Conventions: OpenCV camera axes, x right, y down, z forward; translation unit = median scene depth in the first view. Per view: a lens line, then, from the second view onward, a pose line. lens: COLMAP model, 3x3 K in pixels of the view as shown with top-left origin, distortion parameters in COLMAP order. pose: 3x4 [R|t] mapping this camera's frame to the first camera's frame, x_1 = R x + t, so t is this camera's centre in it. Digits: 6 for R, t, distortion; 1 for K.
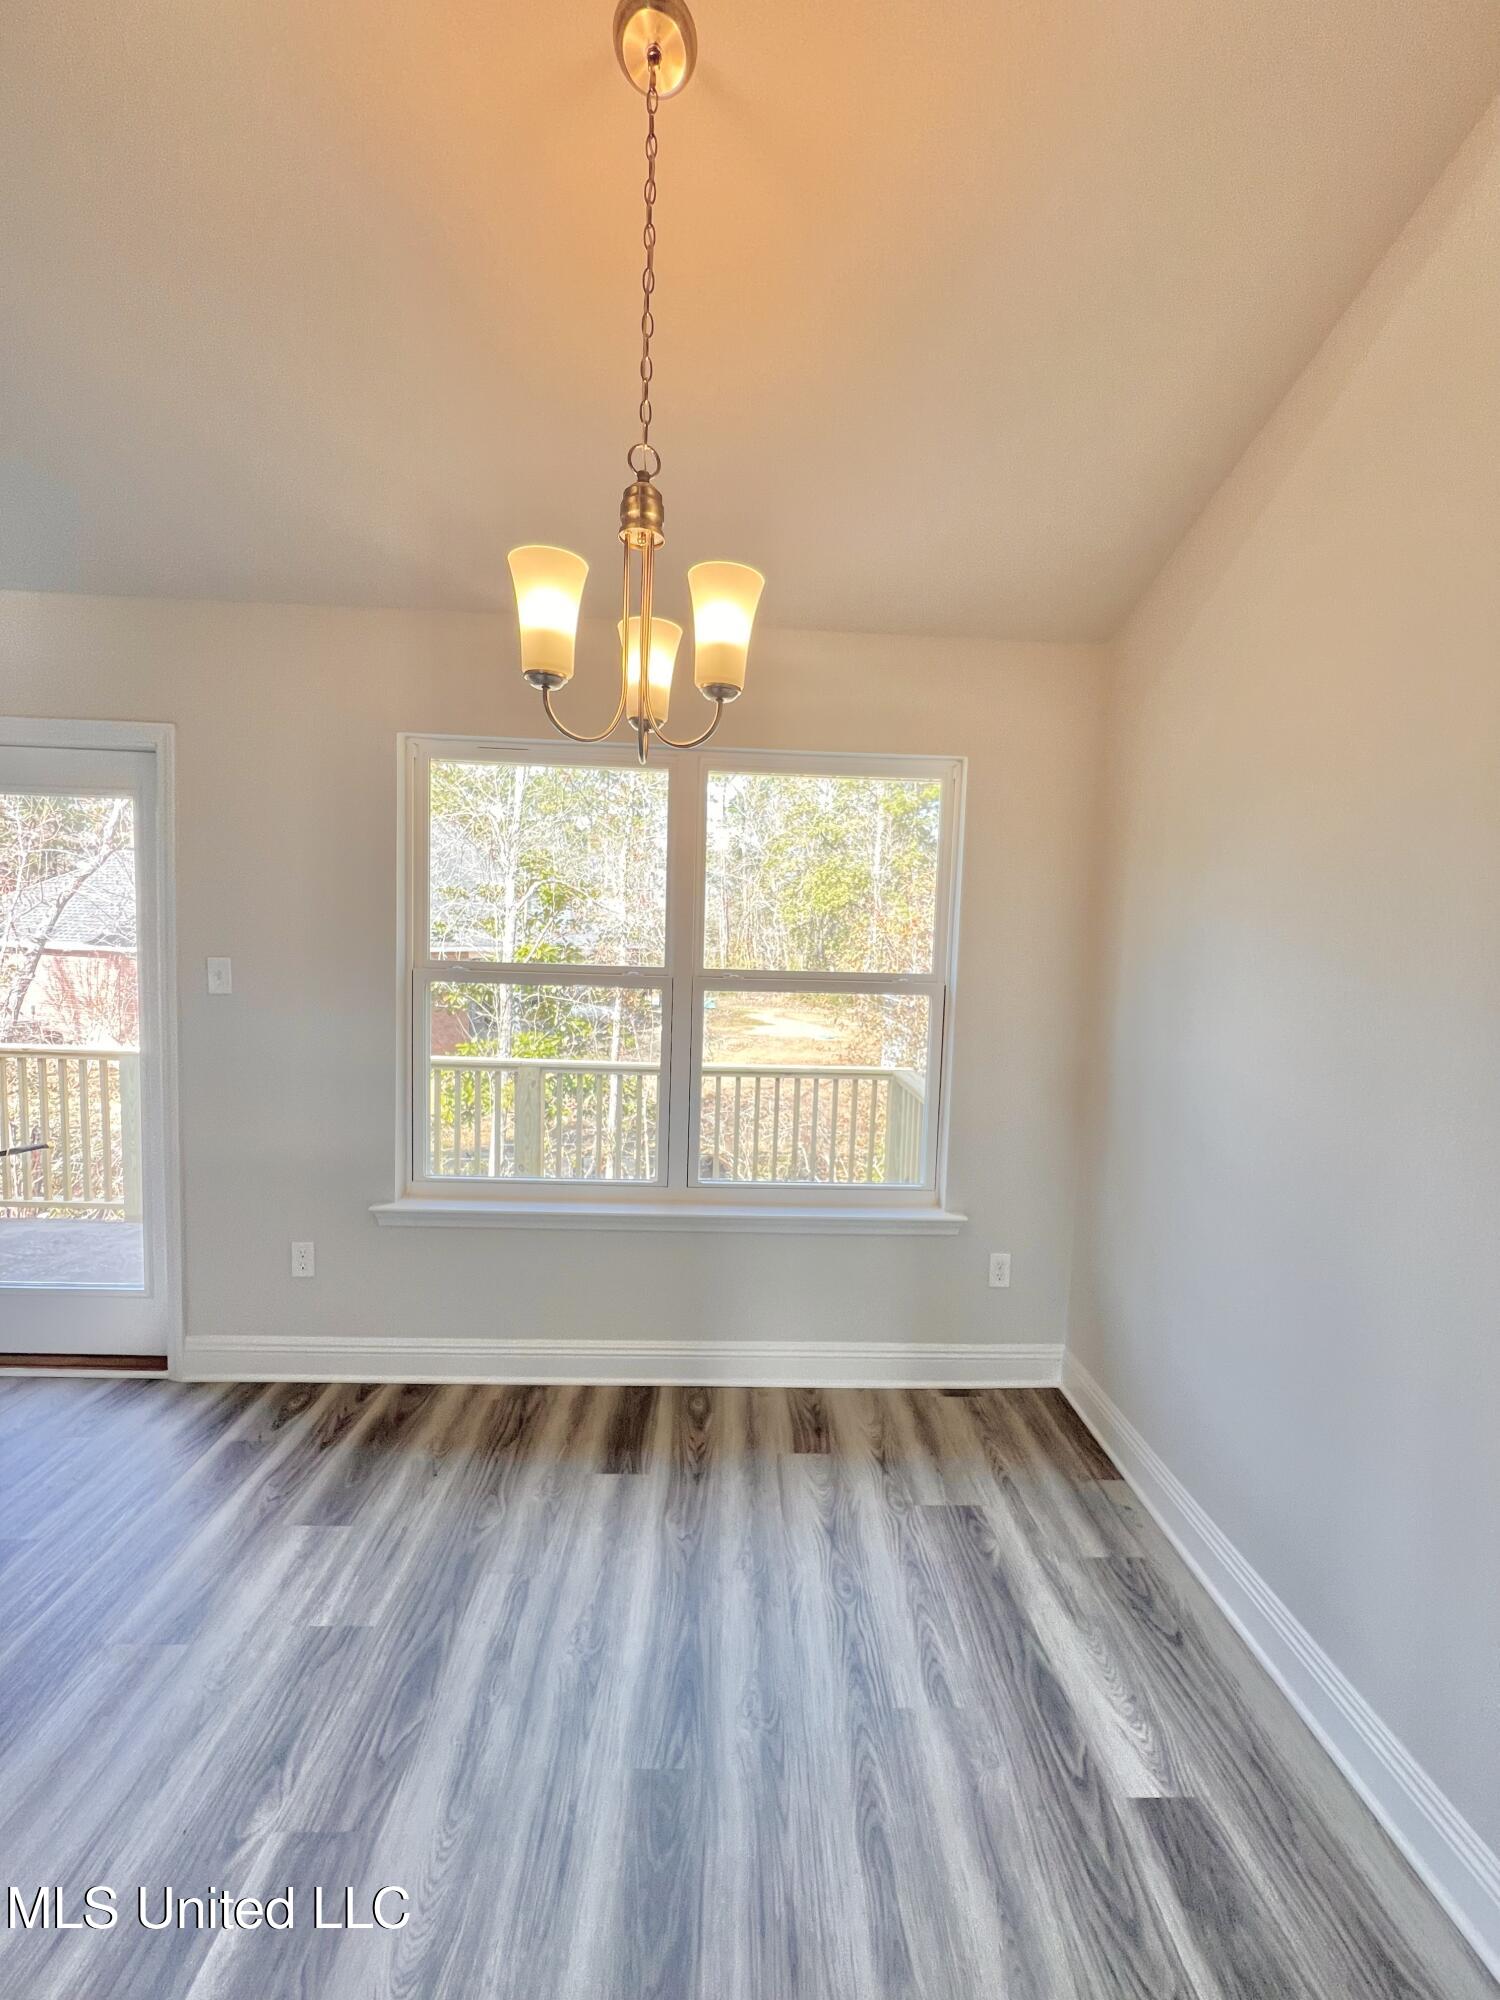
lens RADIAL K [[816.6, 0, 758.7], [0, 816.6, 1004.6], [0, 0, 1]] dist [0.000951, 0.000254]
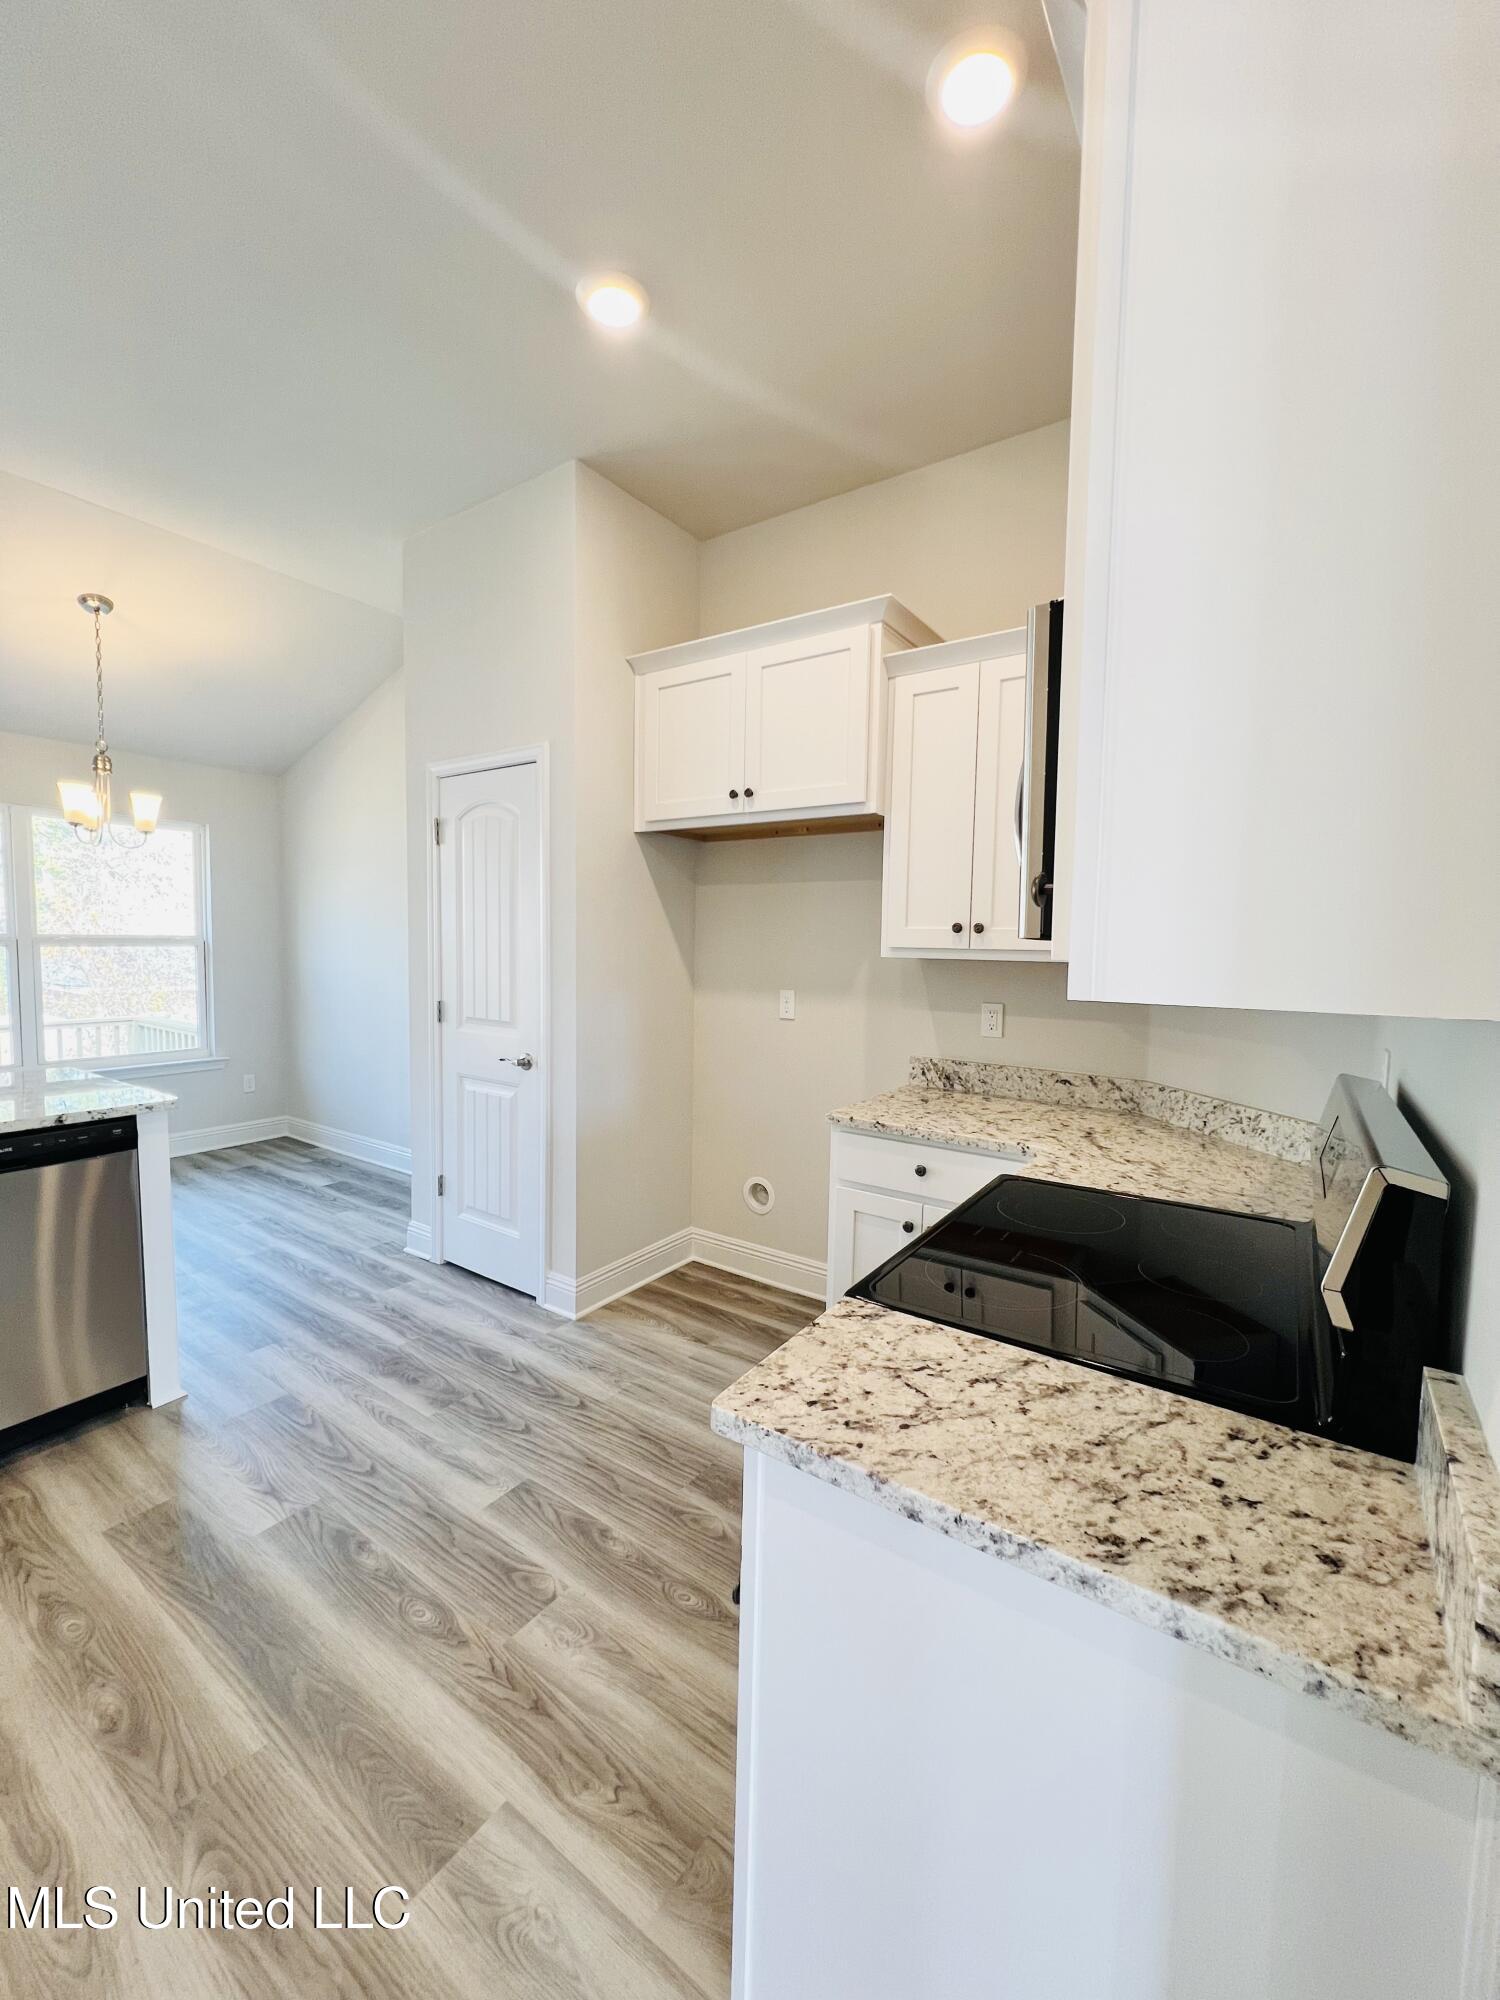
lens RADIAL K [[798.2, 0, 755.7], [0, 798.2, 997.2], [0, 0, 1]] dist [-0.002459, 0.000591]
pose [[0.595777, -0.074676, 0.799671, -0.527673], [0.049538, 0.997189, 0.056213, 0.070590], [-0.801621, 0.006124, 0.597802, -1.206535]]
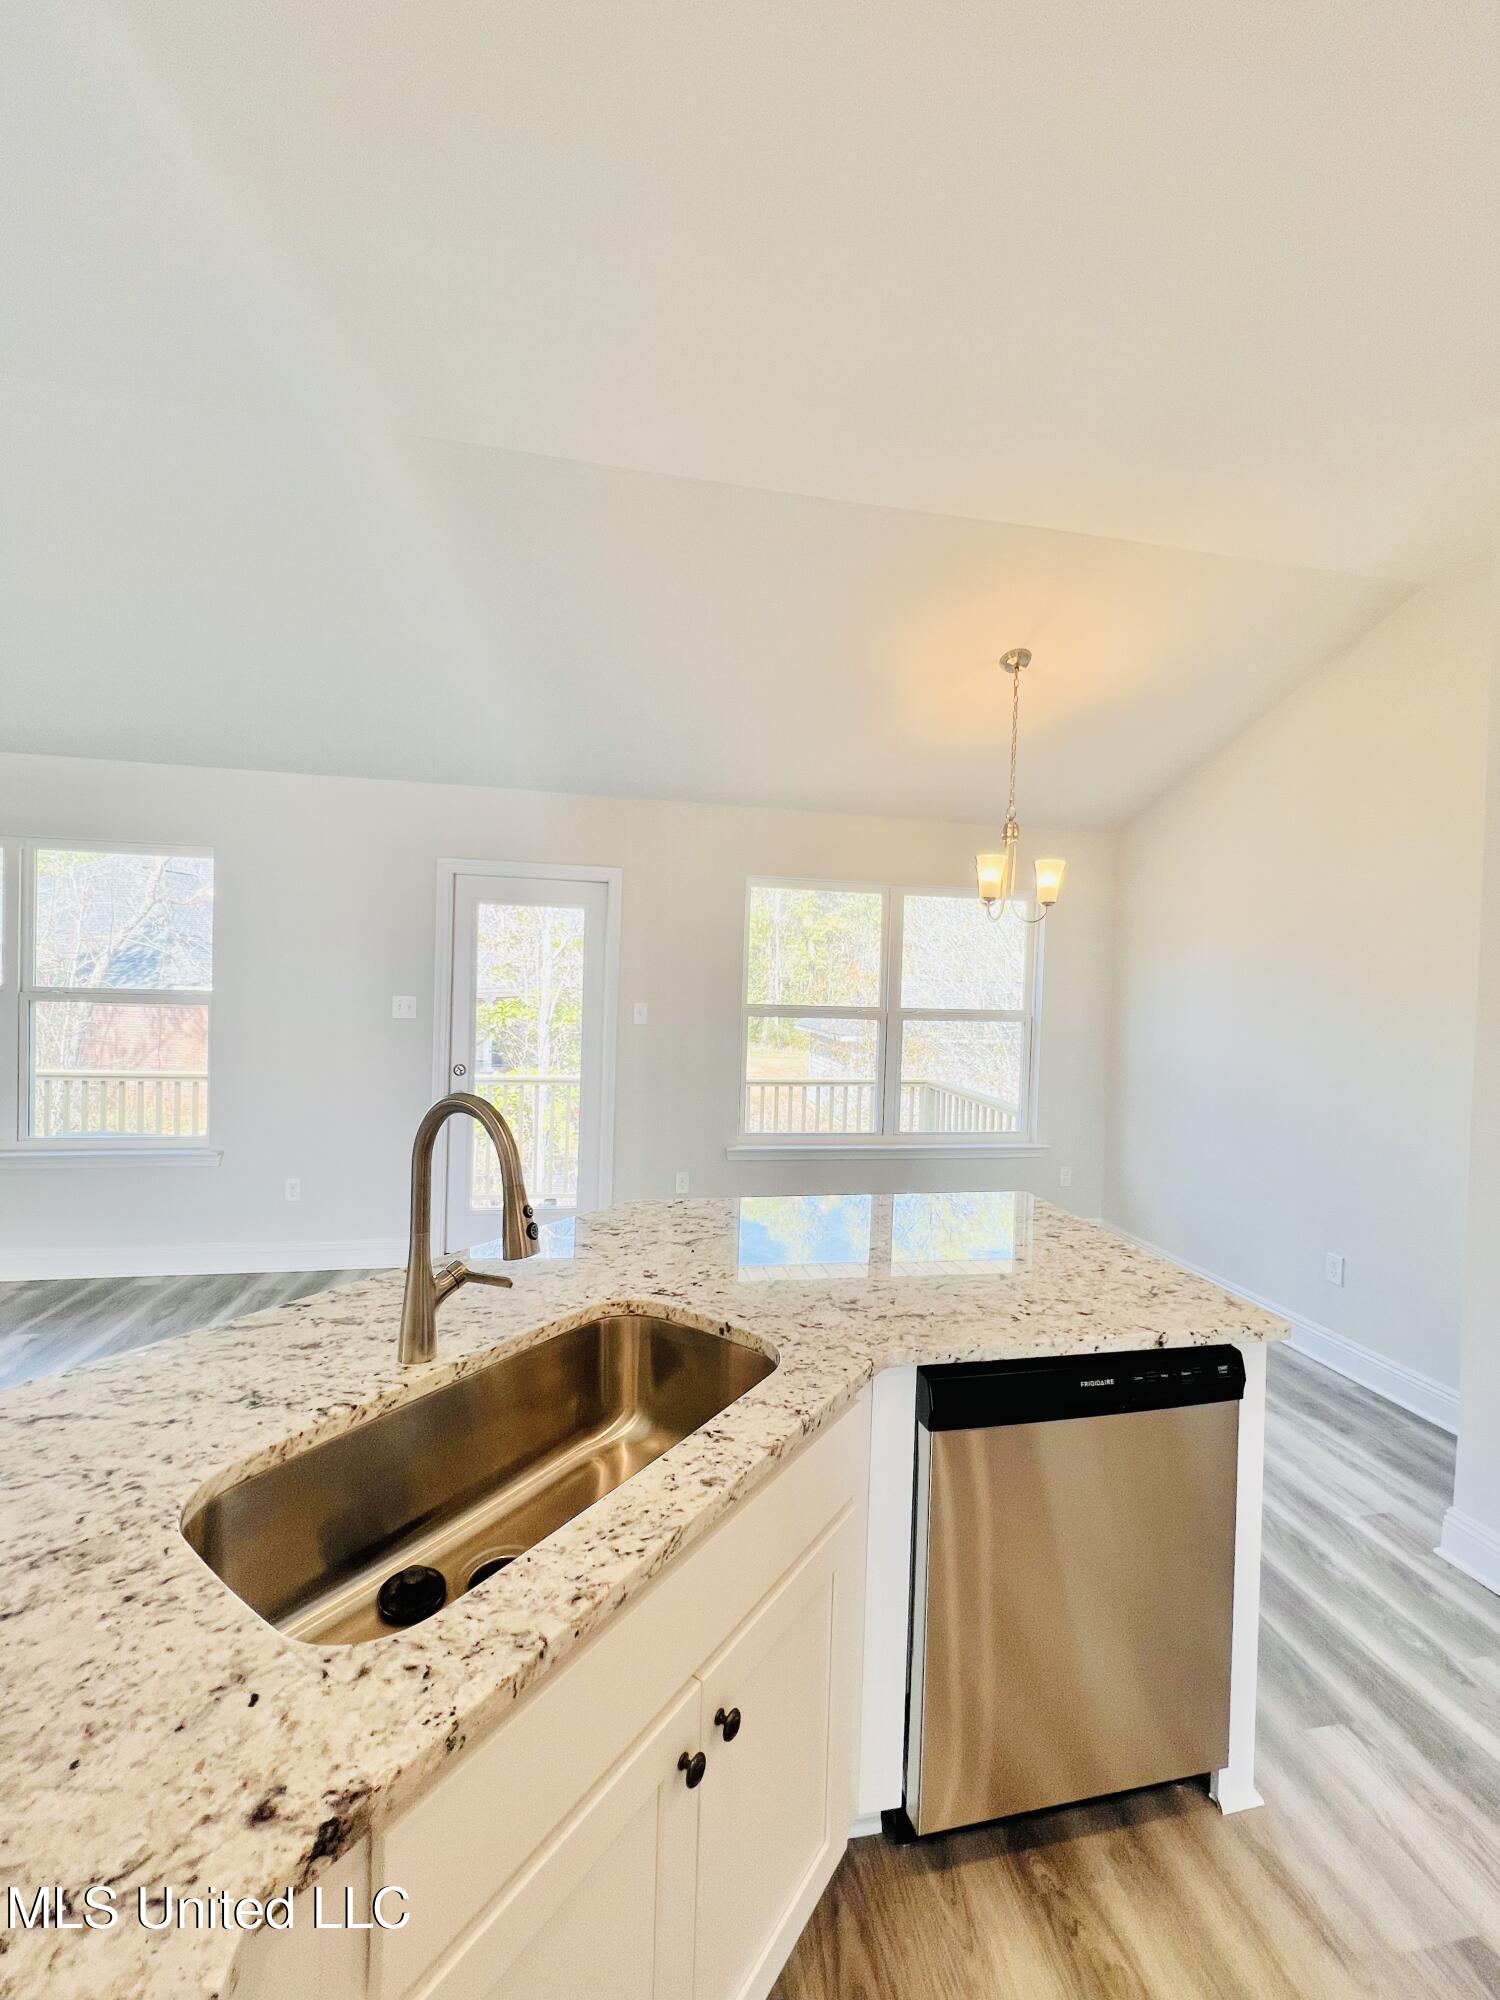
lens RADIAL K [[798.2, 0, 755.7], [0, 798.2, 997.2], [0, 0, 1]] dist [-0.002459, 0.000591]
pose [[0.988415, -0.002767, 0.151747, -0.655546], [0.008683, 0.999227, -0.038341, -0.004448], [-0.151524, 0.039215, 0.987675, -0.655114]]
